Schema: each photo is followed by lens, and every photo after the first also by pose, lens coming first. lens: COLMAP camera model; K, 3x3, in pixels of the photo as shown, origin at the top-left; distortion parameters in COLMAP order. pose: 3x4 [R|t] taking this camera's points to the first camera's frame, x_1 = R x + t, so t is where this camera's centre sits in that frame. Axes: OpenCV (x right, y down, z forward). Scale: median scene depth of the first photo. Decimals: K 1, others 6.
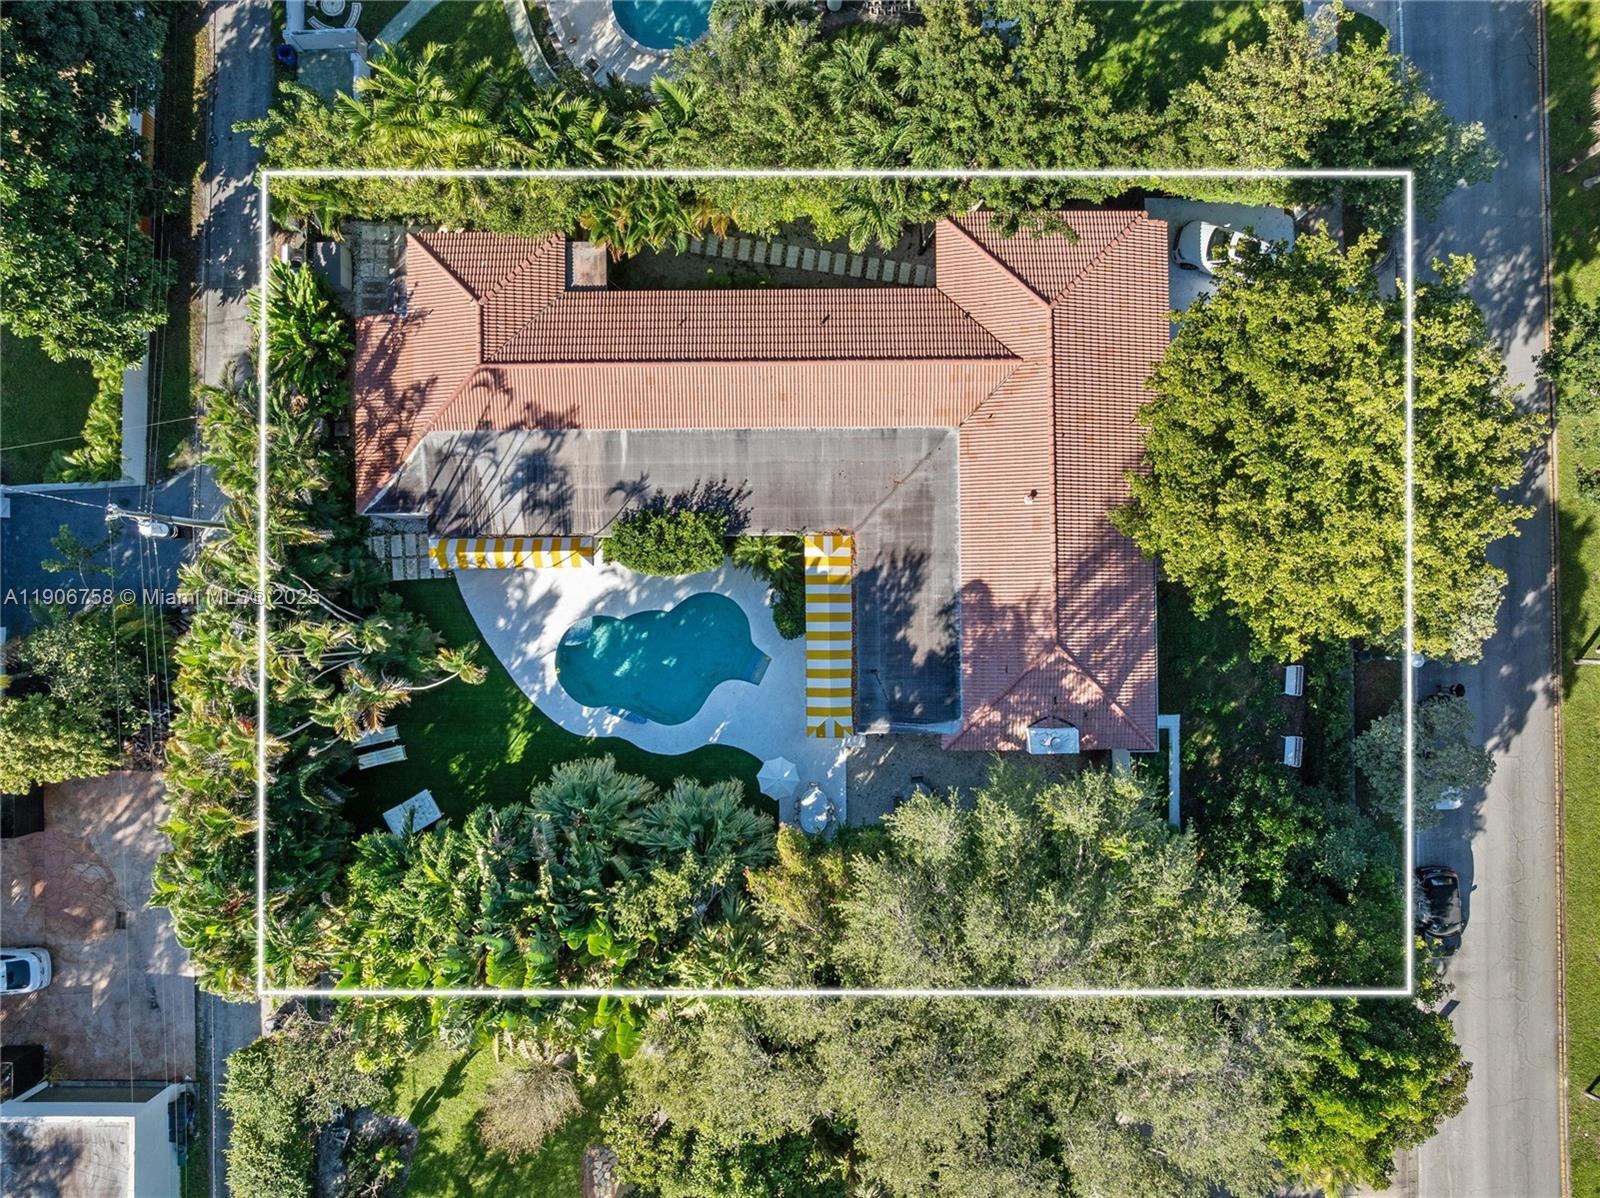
lens RADIAL K [[1116.0, 0, 800.0], [0, 1116.0, 588.9], [0, 0, 1]] dist [-0.045542, -0.003169]
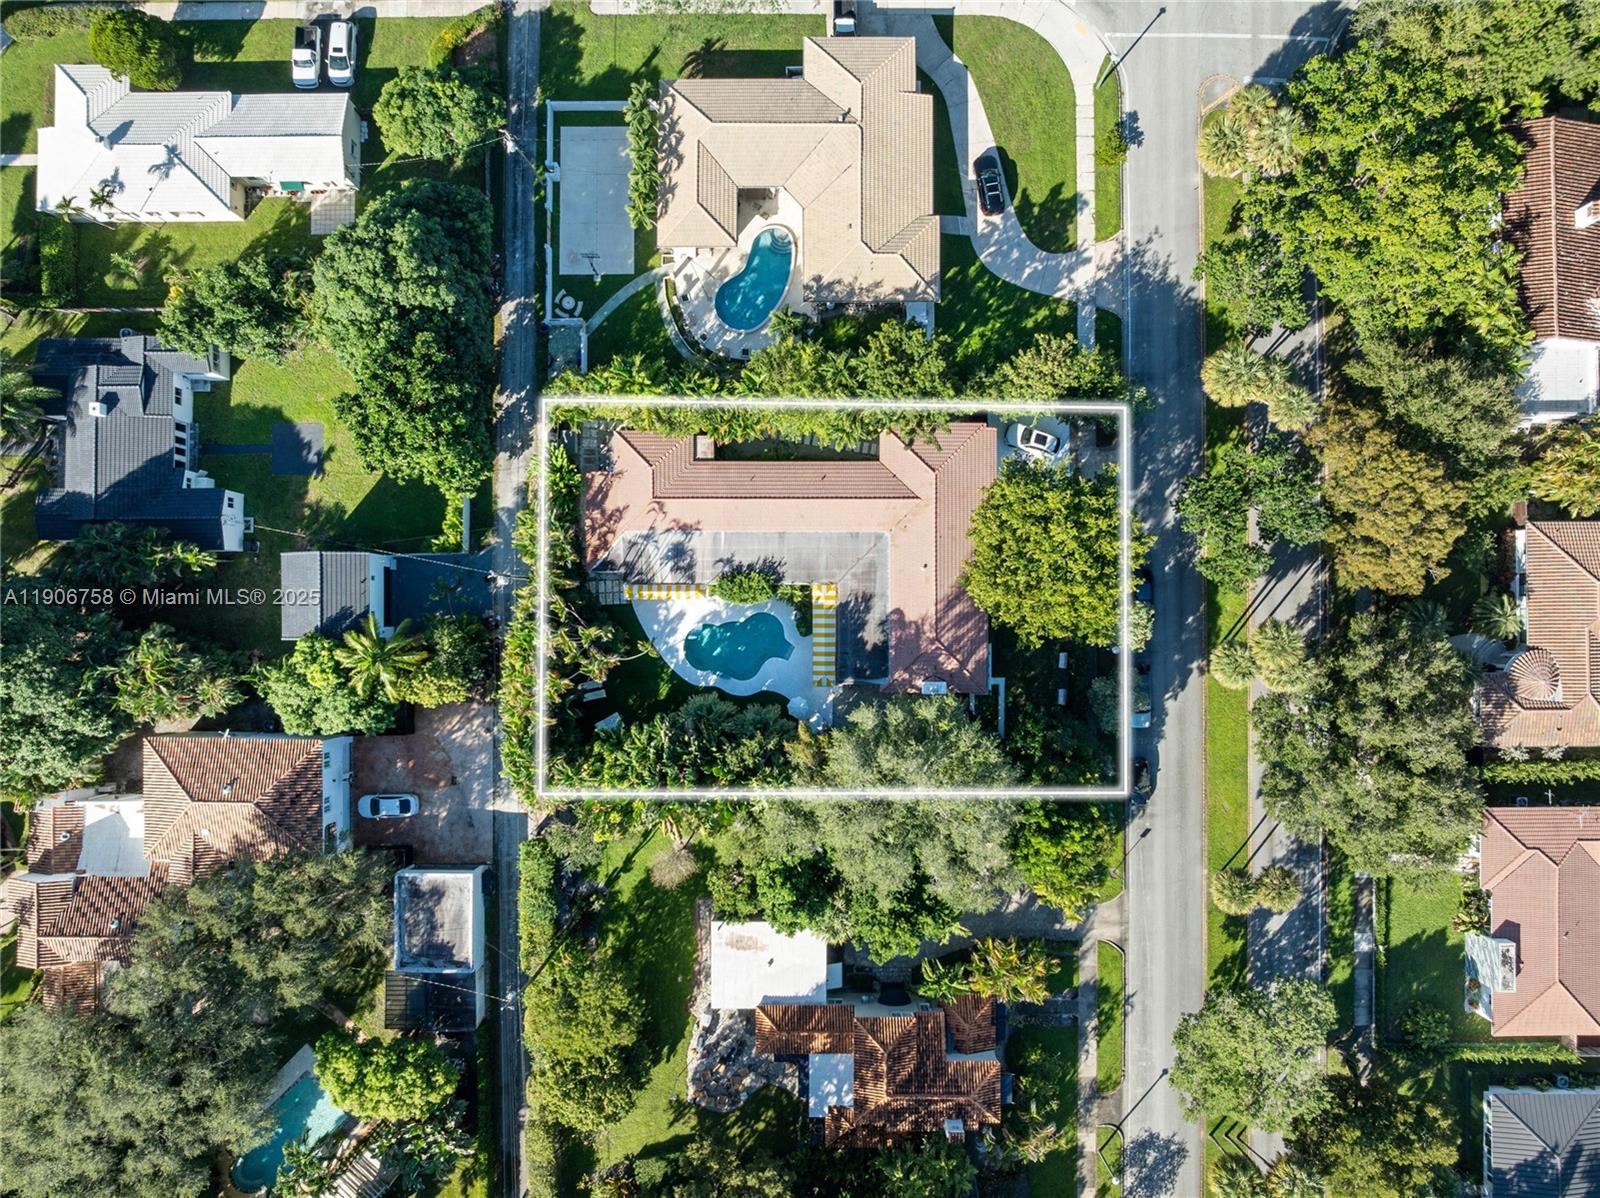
lens RADIAL K [[1116.0, 0, 797.9], [0, 1116.0, 604.0], [0, 0, 1]] dist [-0.045542, -0.003169]
pose [[0.999908, 0.009286, -0.009918, -0.001650], [-0.009204, 0.999924, 0.008238, -0.030354], [0.009994, -0.008146, 0.999917, -1.015898]]
